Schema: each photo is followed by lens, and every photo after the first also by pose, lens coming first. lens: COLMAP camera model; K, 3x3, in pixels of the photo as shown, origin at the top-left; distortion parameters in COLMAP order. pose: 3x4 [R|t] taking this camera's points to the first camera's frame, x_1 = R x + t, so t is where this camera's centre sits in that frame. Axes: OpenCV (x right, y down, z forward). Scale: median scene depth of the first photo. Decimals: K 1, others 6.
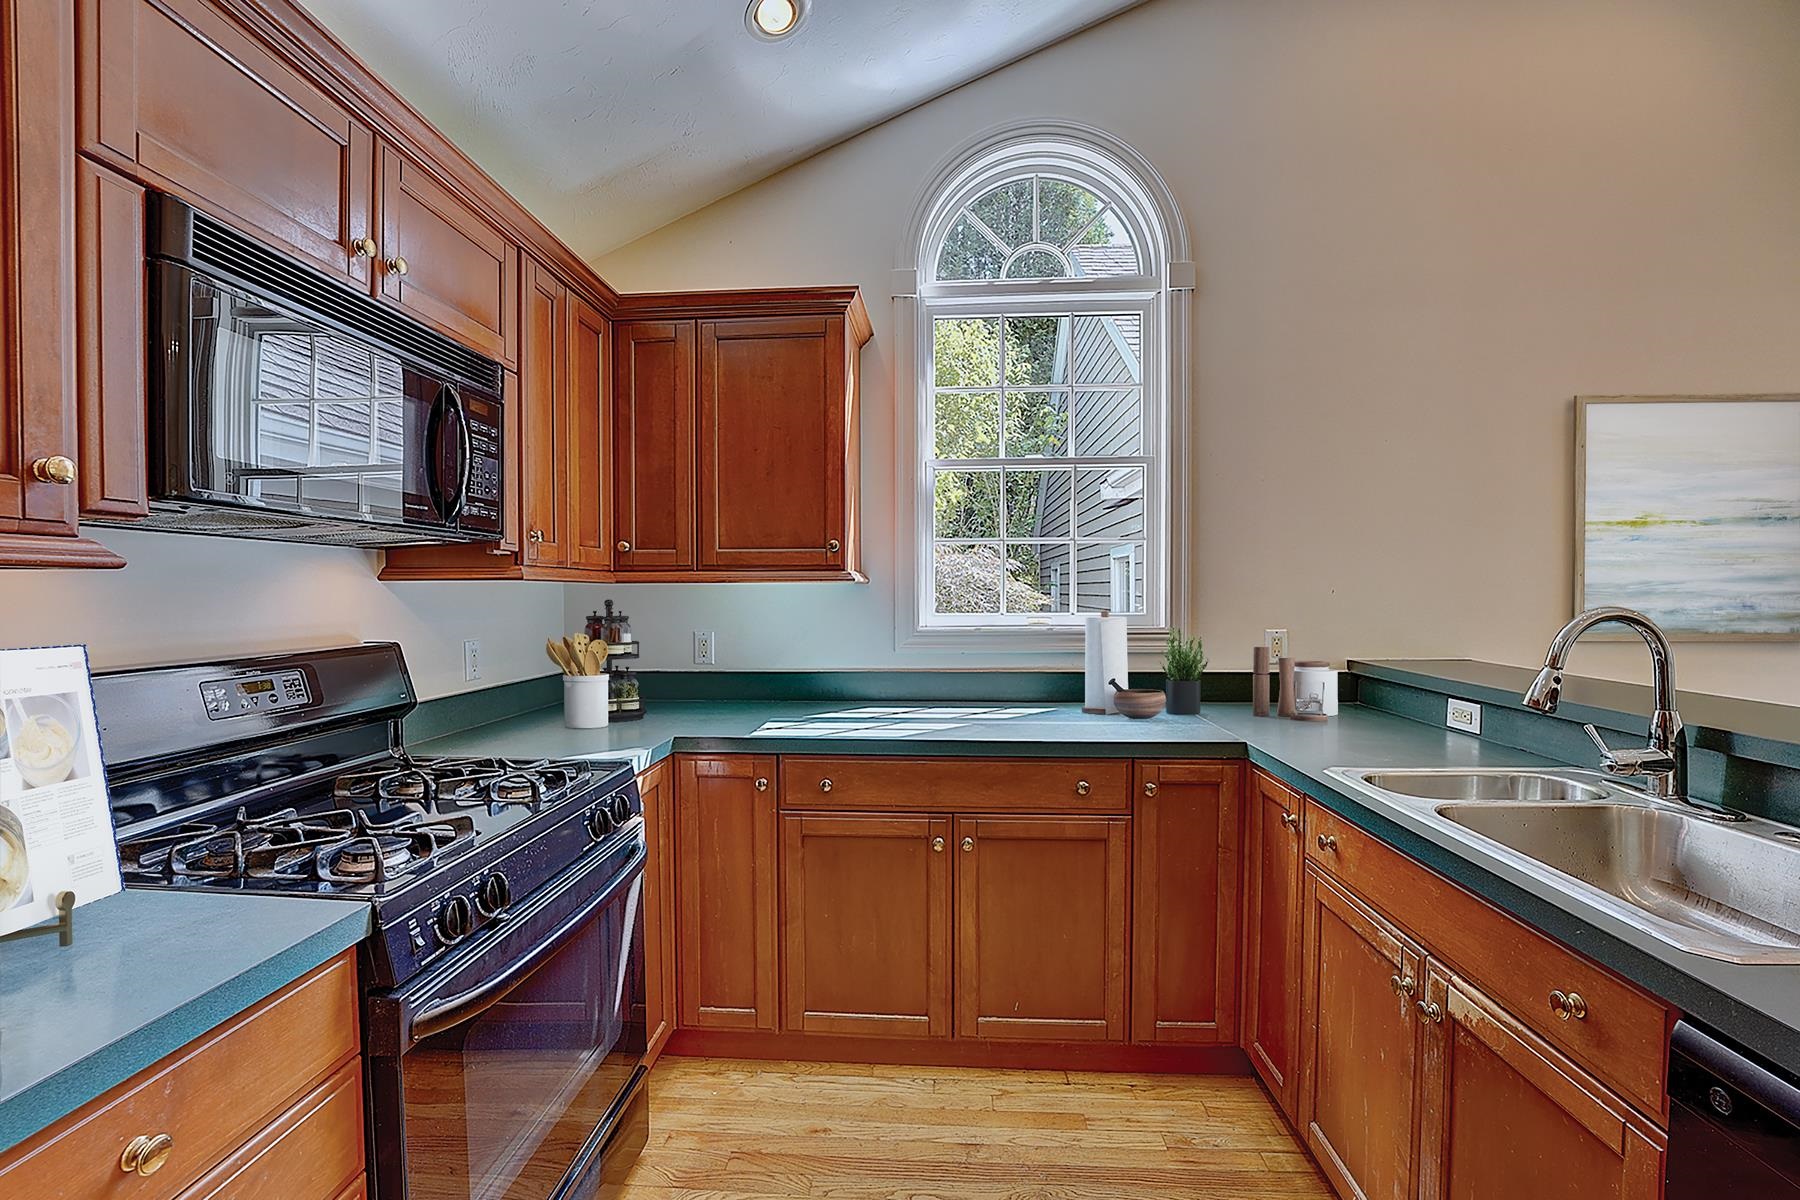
lens RADIAL K [[729.9, 0, 896.2], [0, 729.9, 604.7], [0, 0, 1]] dist [-0.028867, 0.003118]
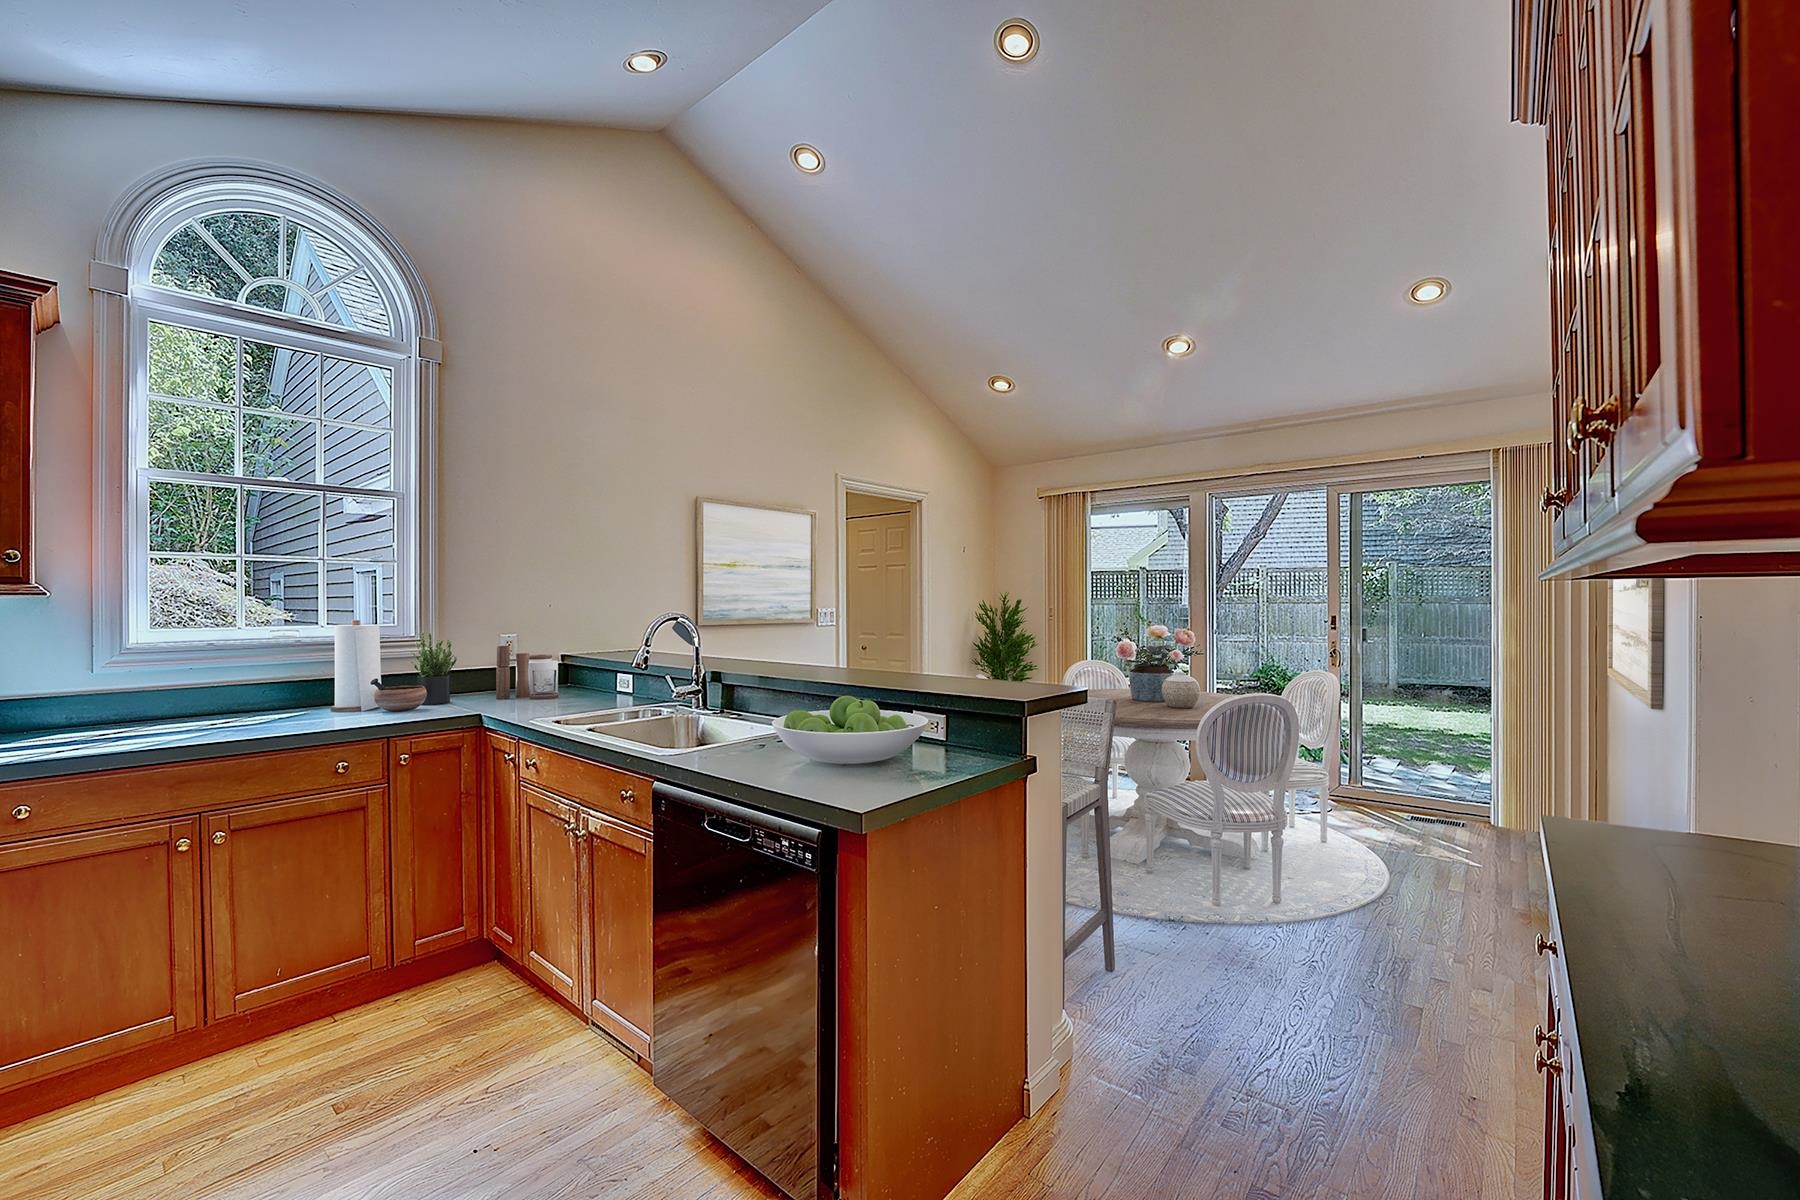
lens RADIAL K [[729.9, 0, 899.9], [0, 729.9, 606.0], [0, 0, 1]] dist [-0.028867, 0.003118]
pose [[0.586755, -0.002402, 0.809761, -0.162958], [0.016301, 0.999828, -0.008846, 0.007321], [-0.809600, 0.018391, 0.586693, -0.454932]]
